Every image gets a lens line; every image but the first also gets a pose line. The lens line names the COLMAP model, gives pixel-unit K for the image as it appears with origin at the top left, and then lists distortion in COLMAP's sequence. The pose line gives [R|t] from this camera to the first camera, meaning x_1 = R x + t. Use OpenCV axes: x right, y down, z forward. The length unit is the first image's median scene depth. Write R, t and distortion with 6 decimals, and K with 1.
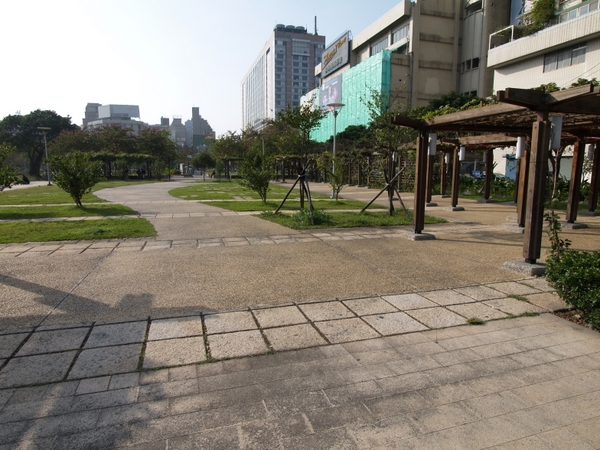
lens RADIAL K [[383.5, 0, 300.3], [0, 383.5, 224.1], [0, 0, 1]] dist [-0.030584, -0.000150]
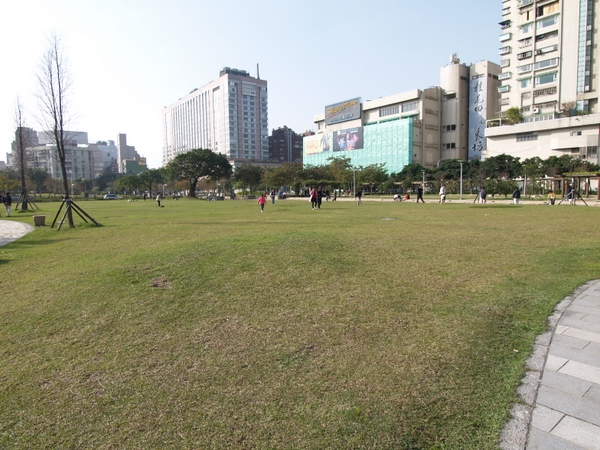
lens RADIAL K [[383.5, 0, 300.4], [0, 383.5, 224.8], [0, 0, 1]] dist [-0.030584, -0.000150]
pose [[0.927723, -0.053775, 0.369374, -0.311240], [0.074685, 0.996300, -0.042533, 0.016665], [-0.365720, 0.067045, 0.928307, -0.124928]]
